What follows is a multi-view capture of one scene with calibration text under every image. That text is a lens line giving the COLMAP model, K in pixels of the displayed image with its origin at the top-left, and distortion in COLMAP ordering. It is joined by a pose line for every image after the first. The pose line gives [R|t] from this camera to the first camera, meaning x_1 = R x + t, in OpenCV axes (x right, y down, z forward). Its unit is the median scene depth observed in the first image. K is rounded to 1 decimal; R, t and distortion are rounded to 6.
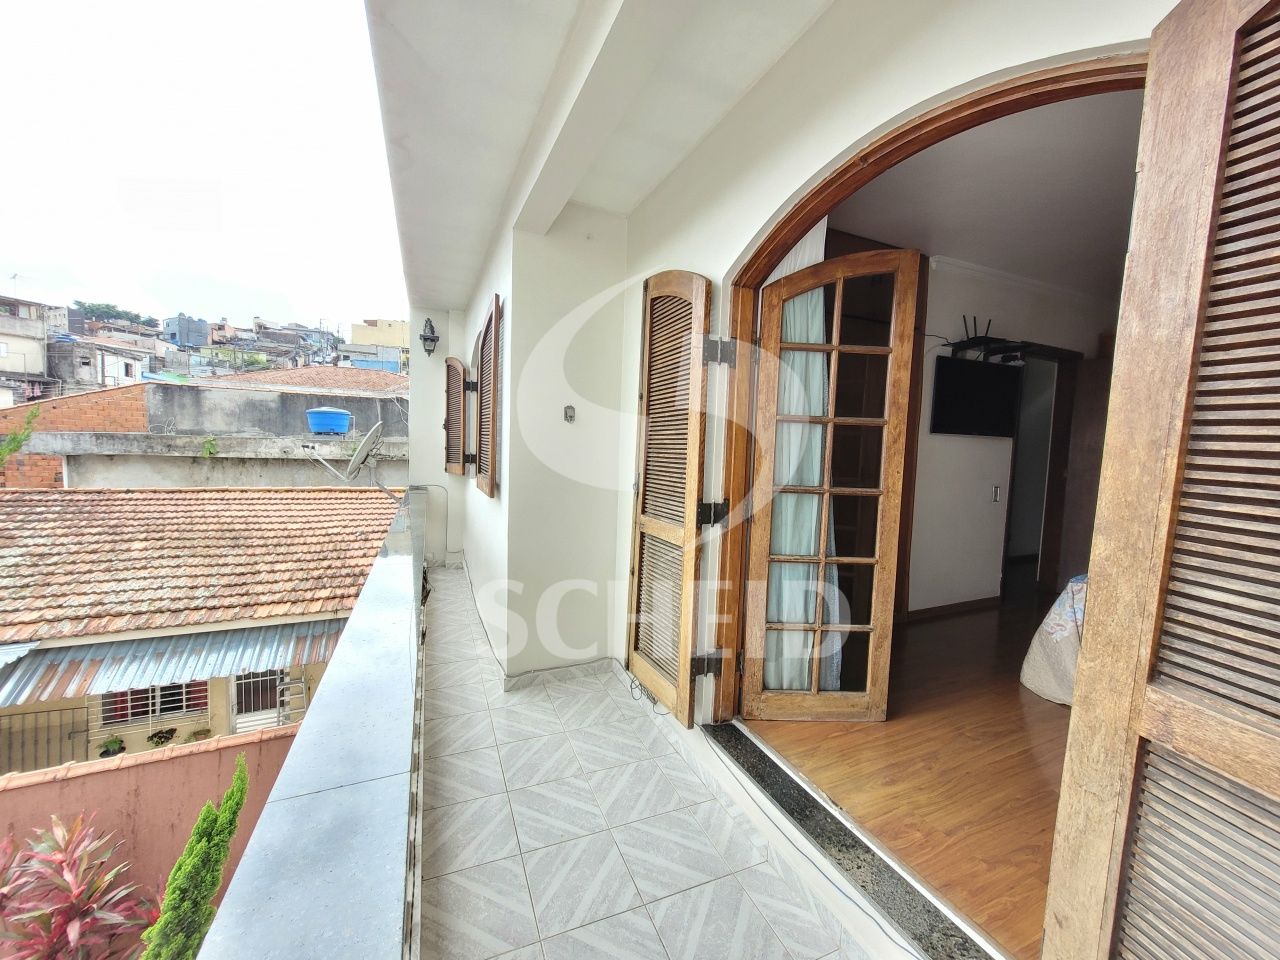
lens RADIAL K [[495.2, 0, 641.1], [0, 495.2, 477.0], [0, 0, 1]] dist [0.006642, -0.000680]
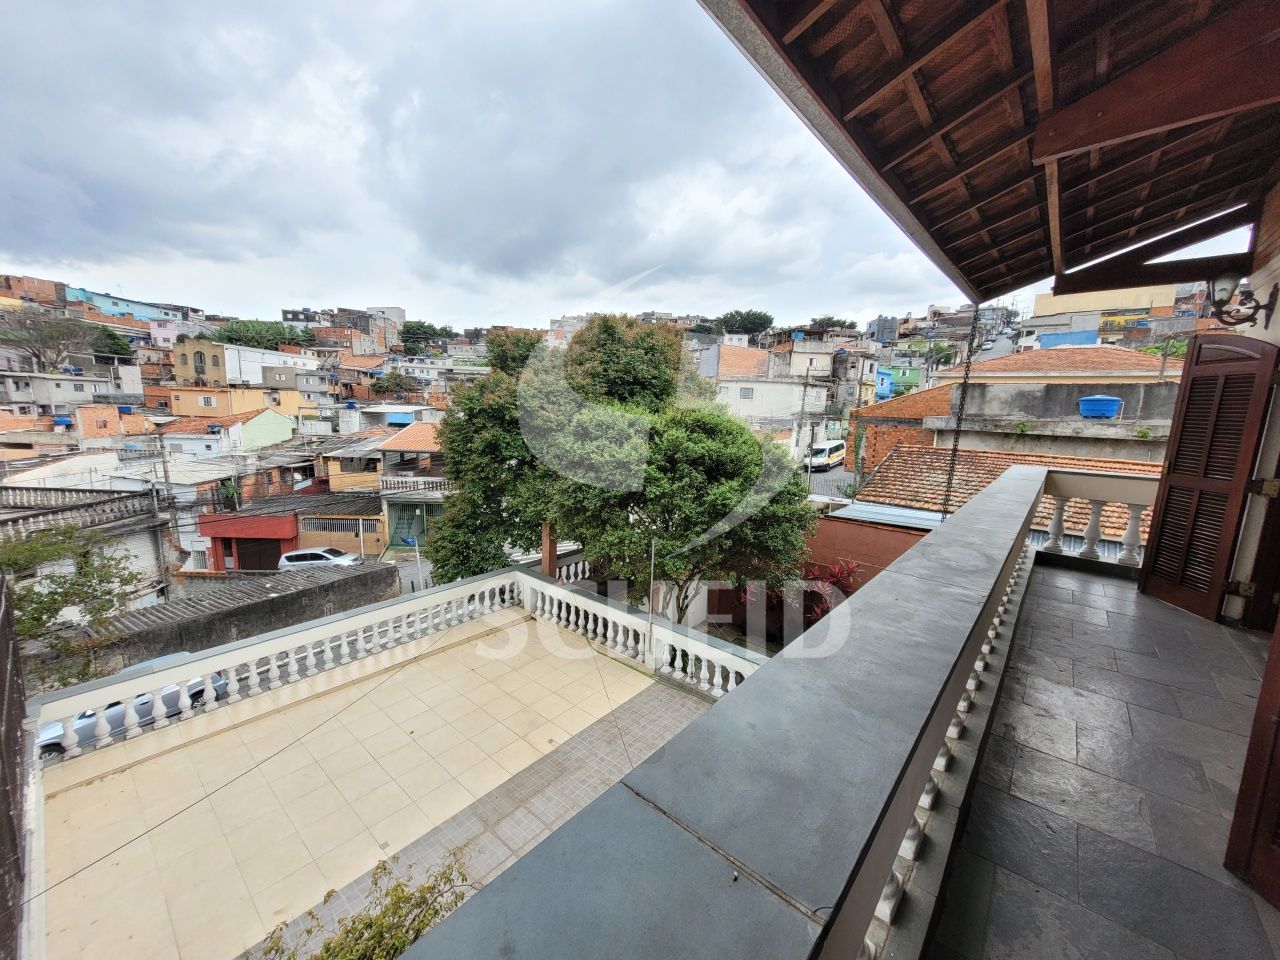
lens RADIAL K [[495.2, 0, 638.9], [0, 495.2, 481.7], [0, 0, 1]] dist [0.006642, -0.000680]
pose [[0.410697, 0.124956, -0.903169, 0.023381], [-0.075889, 0.991812, 0.102711, 0.025863], [0.908608, 0.026357, 0.416817, -0.463934]]
